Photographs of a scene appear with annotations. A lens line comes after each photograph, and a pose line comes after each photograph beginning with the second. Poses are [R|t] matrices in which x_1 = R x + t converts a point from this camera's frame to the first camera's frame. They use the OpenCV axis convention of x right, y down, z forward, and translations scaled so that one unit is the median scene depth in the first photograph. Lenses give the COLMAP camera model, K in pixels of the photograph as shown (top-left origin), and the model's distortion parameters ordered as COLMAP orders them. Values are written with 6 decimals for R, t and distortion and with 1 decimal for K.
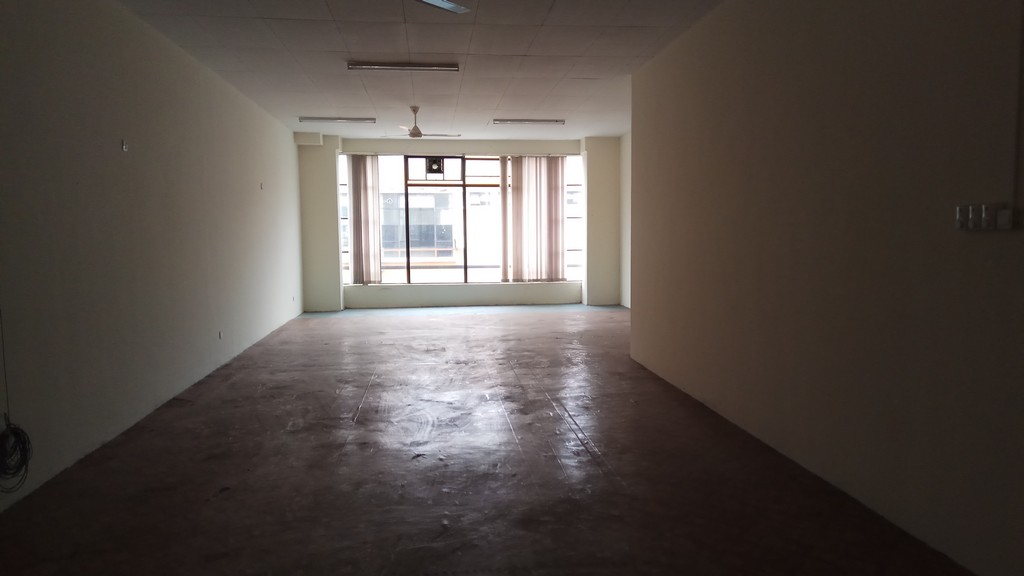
lens RADIAL K [[794.1, 0, 509.9], [0, 794.1, 290.0], [0, 0, 1]] dist [0.090900, 0.001615]
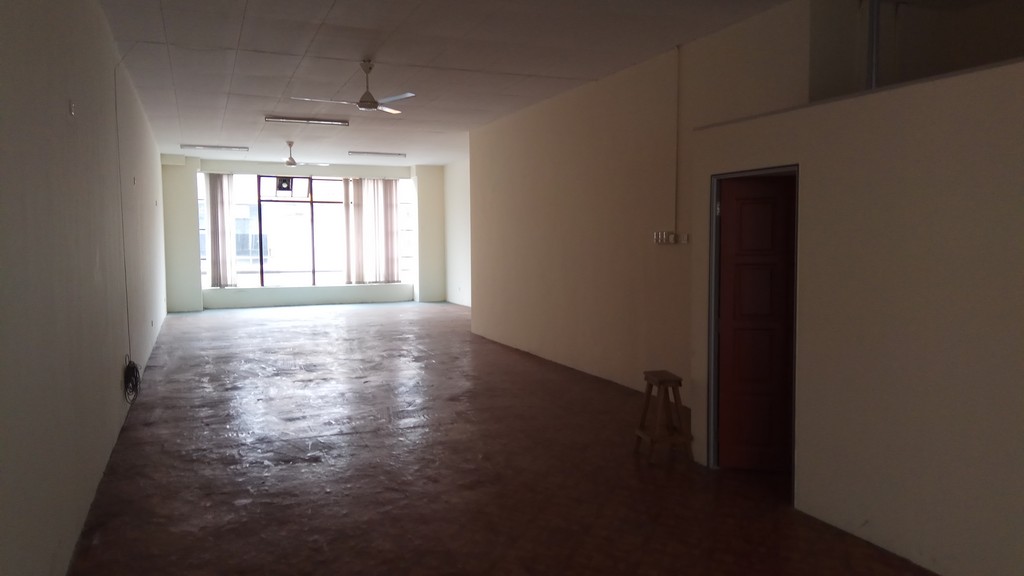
lens RADIAL K [[794.1, 0, 511.7], [0, 794.1, 292.2], [0, 0, 1]] dist [0.090900, 0.001615]
pose [[0.965063, -0.015274, 0.261573, -0.083889], [0.017556, 0.999825, -0.006388, 0.014110], [-0.261430, 0.010757, 0.965163, -0.212150]]
